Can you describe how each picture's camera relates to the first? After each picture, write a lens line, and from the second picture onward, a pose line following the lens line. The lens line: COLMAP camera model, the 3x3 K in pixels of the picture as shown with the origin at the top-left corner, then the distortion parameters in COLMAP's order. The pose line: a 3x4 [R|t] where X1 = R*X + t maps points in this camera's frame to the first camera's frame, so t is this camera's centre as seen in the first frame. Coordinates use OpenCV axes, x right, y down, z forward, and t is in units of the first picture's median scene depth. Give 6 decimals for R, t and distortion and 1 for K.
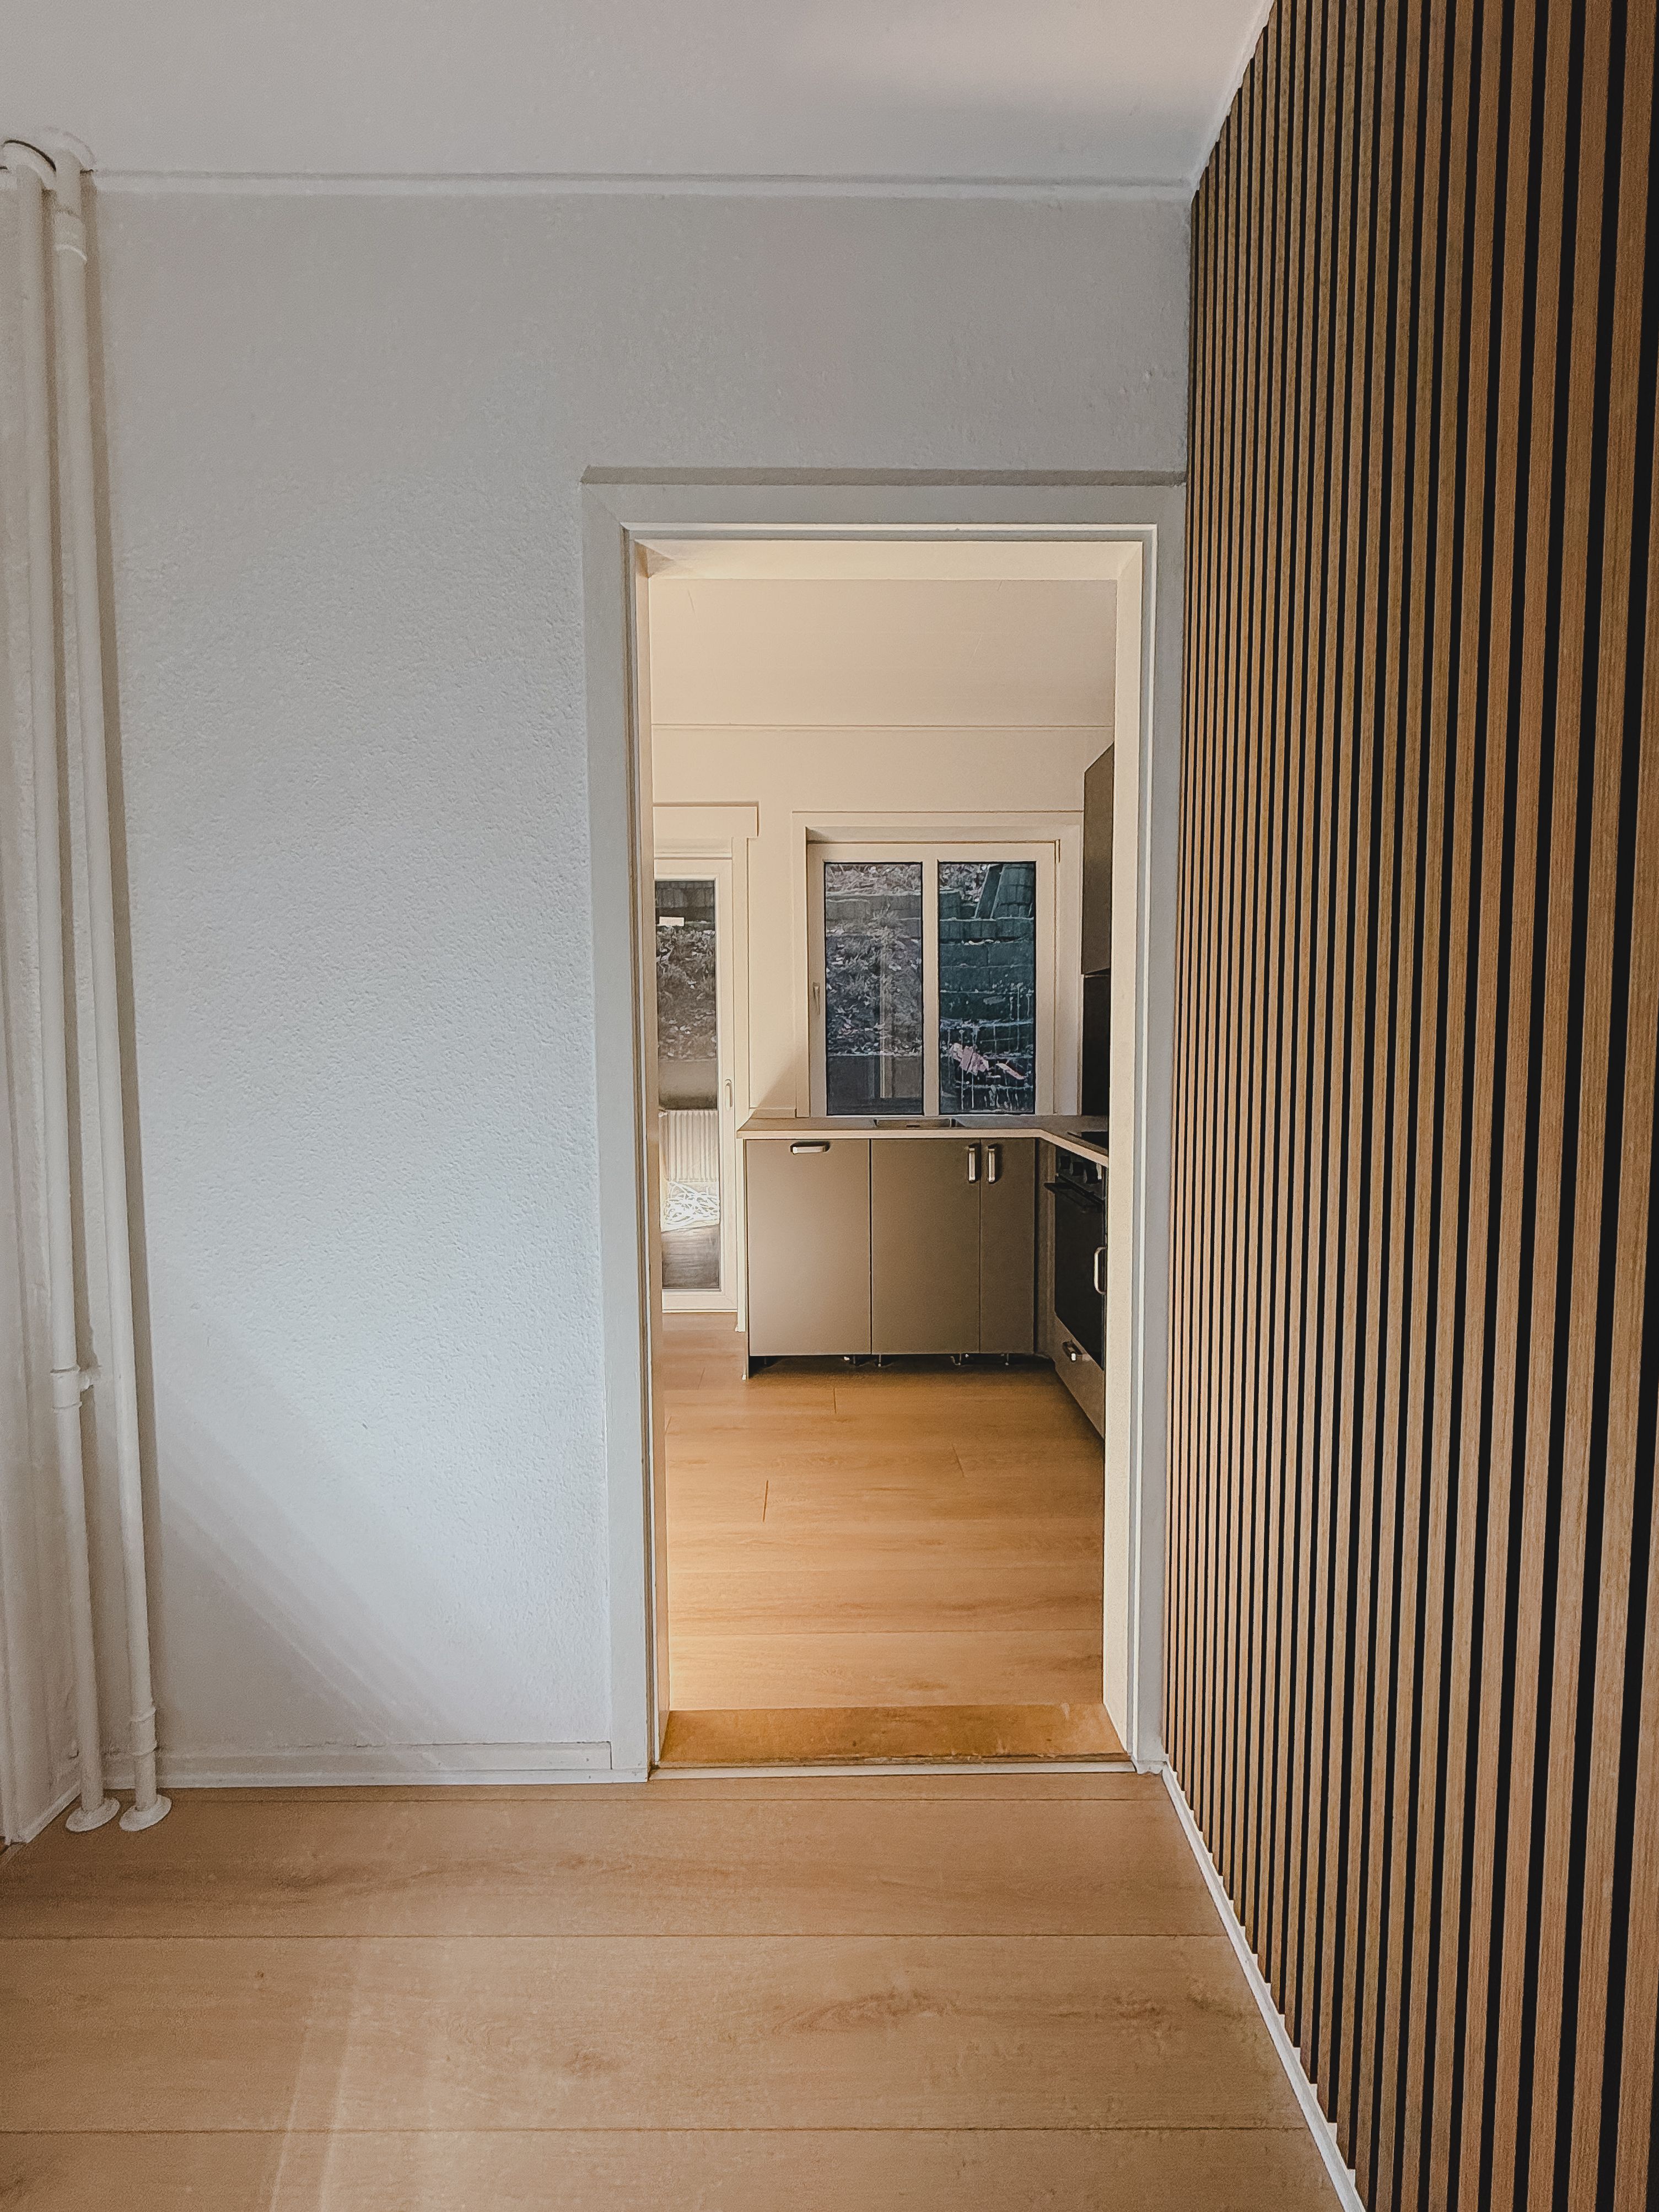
lens RADIAL K [[970.9, 0, 834.4], [0, 970.9, 1104.9], [0, 0, 1]] dist [-0.005778, 0.000036]
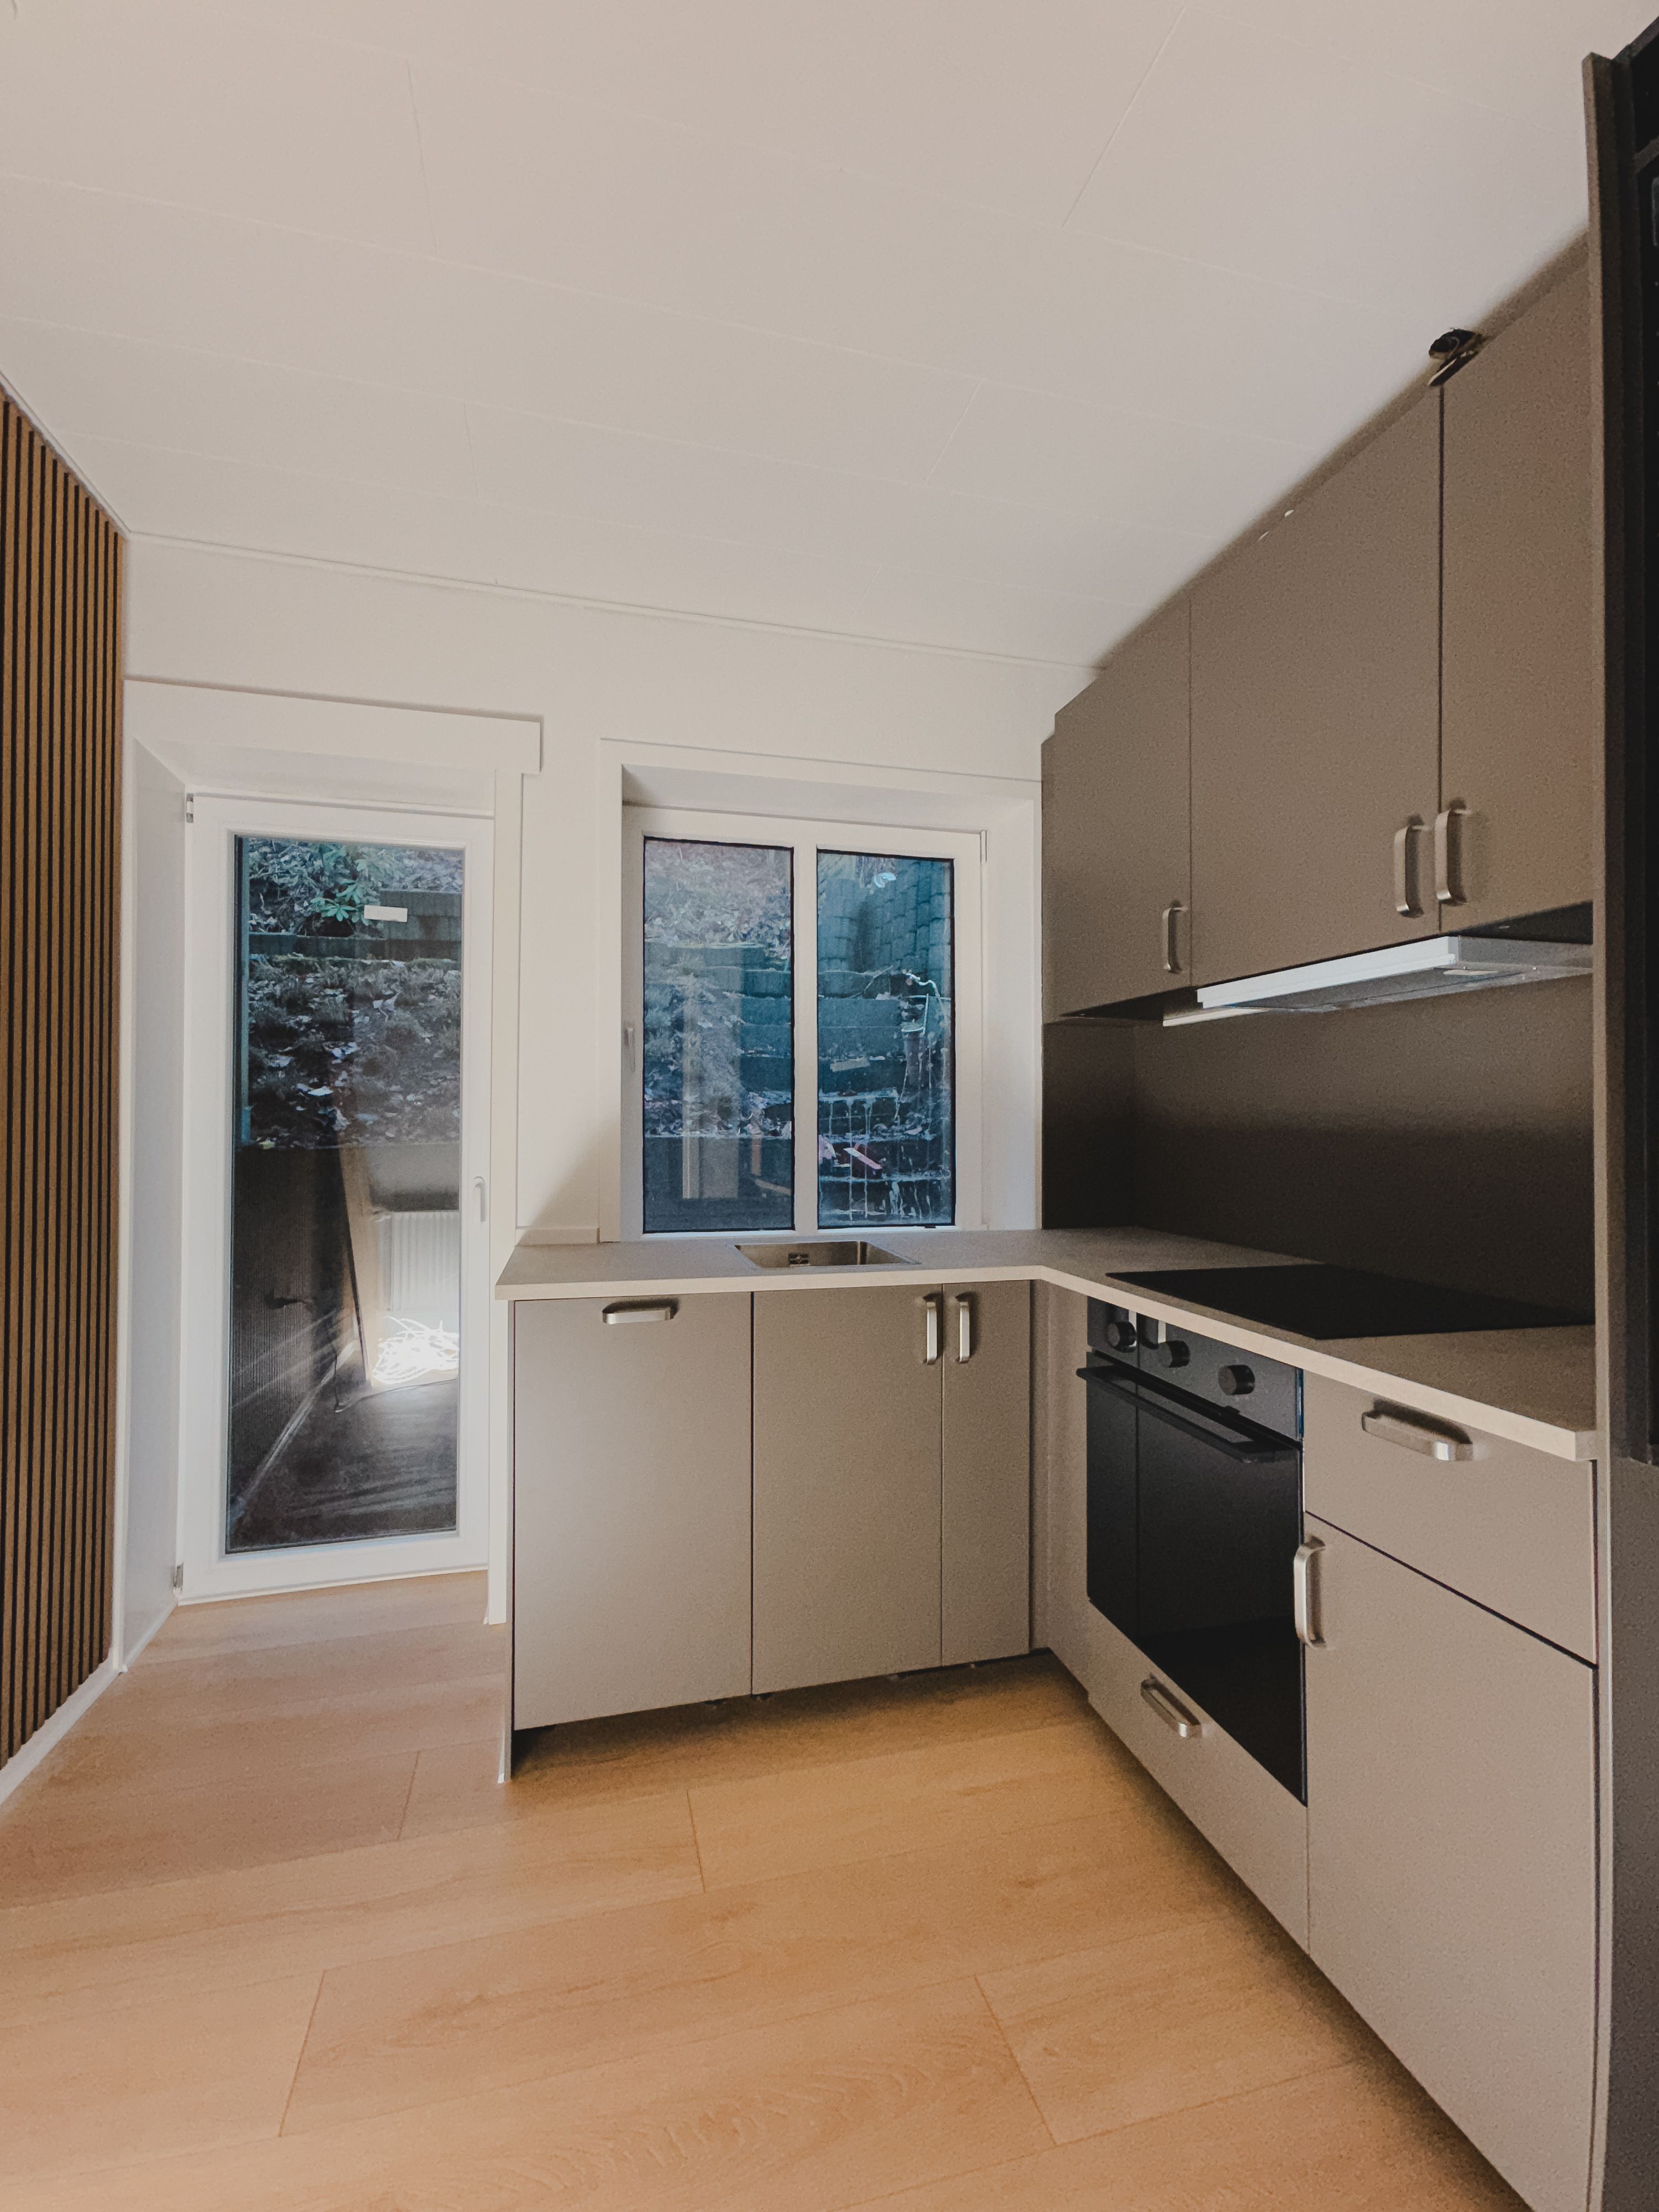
lens RADIAL K [[971.0, 0, 822.5], [0, 971.0, 1101.2], [0, 0, 1]] dist [-0.005778, 0.000036]
pose [[0.972278, 0.013881, 0.233415, -0.041944], [0.006331, 0.996308, -0.085620, -0.019104], [-0.233741, 0.084724, 0.968600, 0.354135]]
